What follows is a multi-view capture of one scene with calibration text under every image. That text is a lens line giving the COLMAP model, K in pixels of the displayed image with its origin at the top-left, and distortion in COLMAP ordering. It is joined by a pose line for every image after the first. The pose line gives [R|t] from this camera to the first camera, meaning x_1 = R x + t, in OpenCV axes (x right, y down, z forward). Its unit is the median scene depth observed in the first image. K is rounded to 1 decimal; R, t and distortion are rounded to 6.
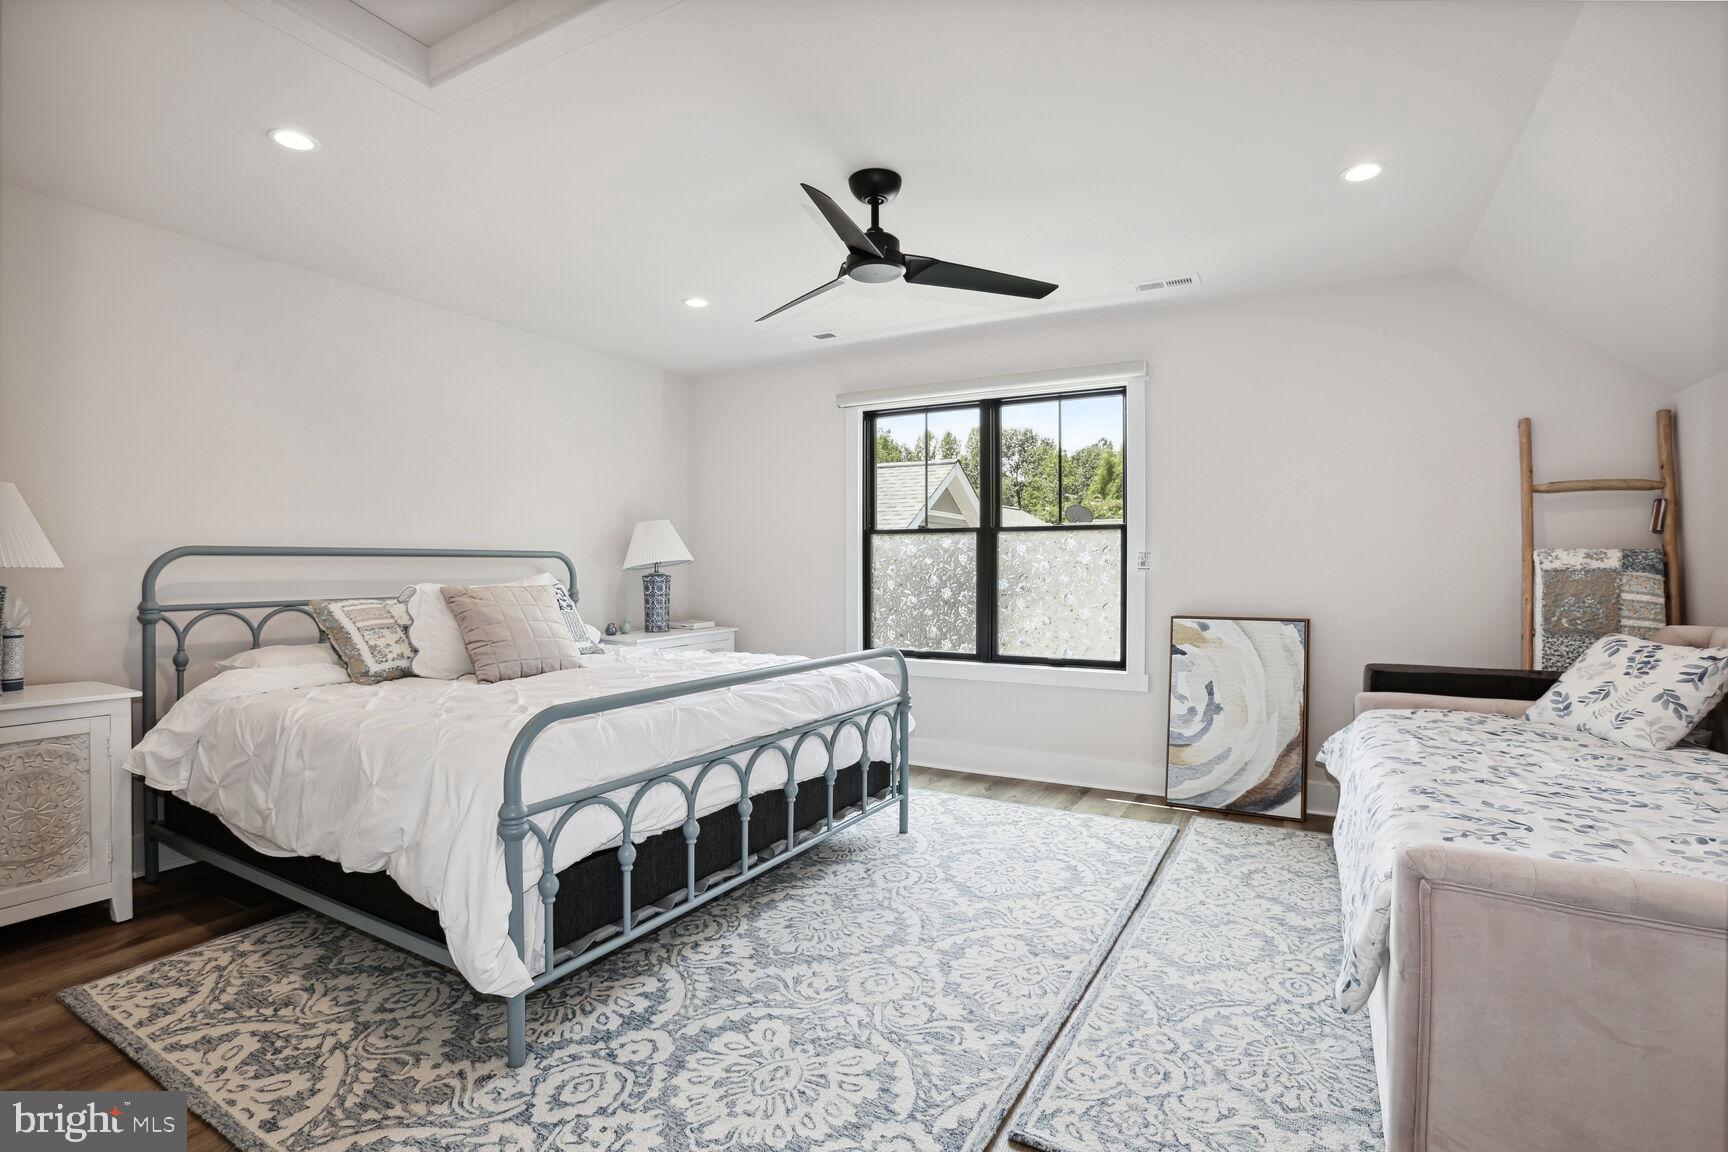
lens RADIAL K [[836.5, 0, 852.3], [0, 836.5, 571.0], [0, 0, 1]] dist [-0.030942, 0.005524]
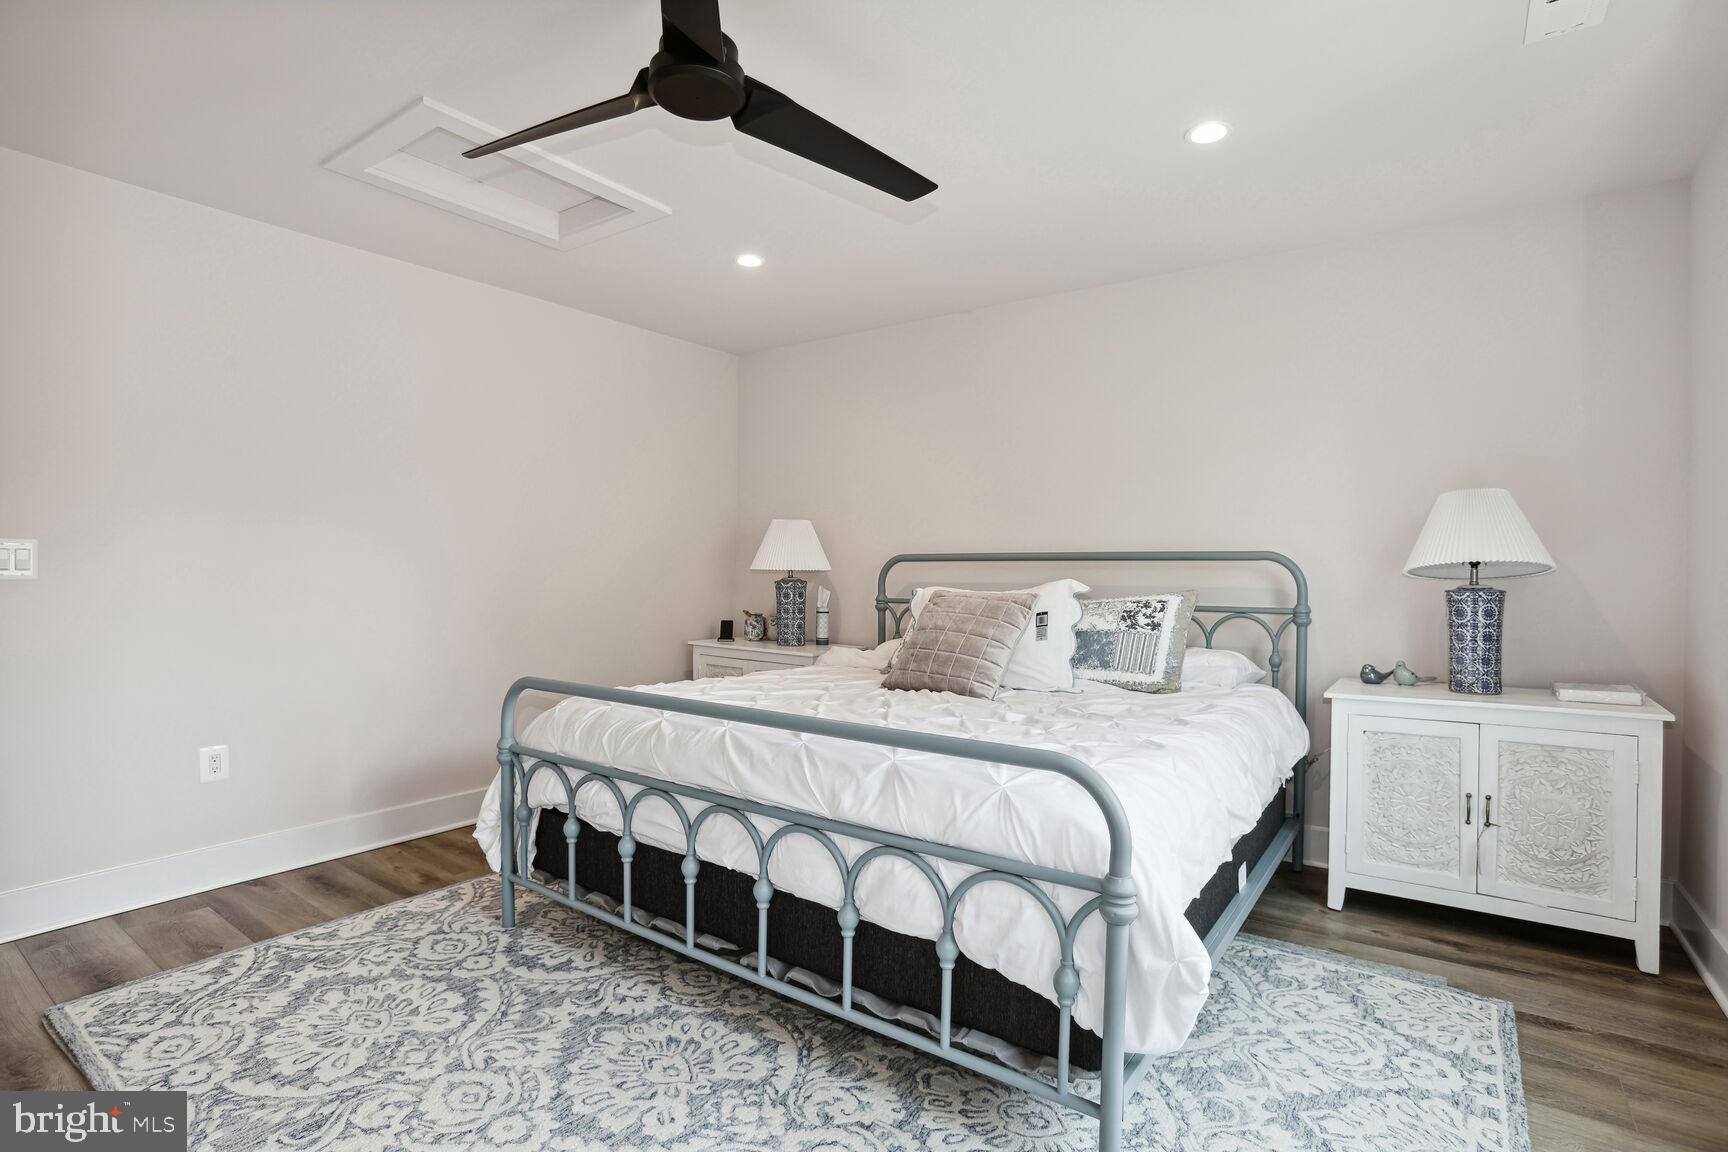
lens RADIAL K [[836.5, 0, 853.4], [0, 836.5, 569.4], [0, 0, 1]] dist [-0.030942, 0.005524]
pose [[-0.113241, -0.000640, -0.993567, 0.737726], [-0.008357, 0.999965, 0.000308, -0.010755], [0.993532, 0.008338, -0.113242, 1.385131]]
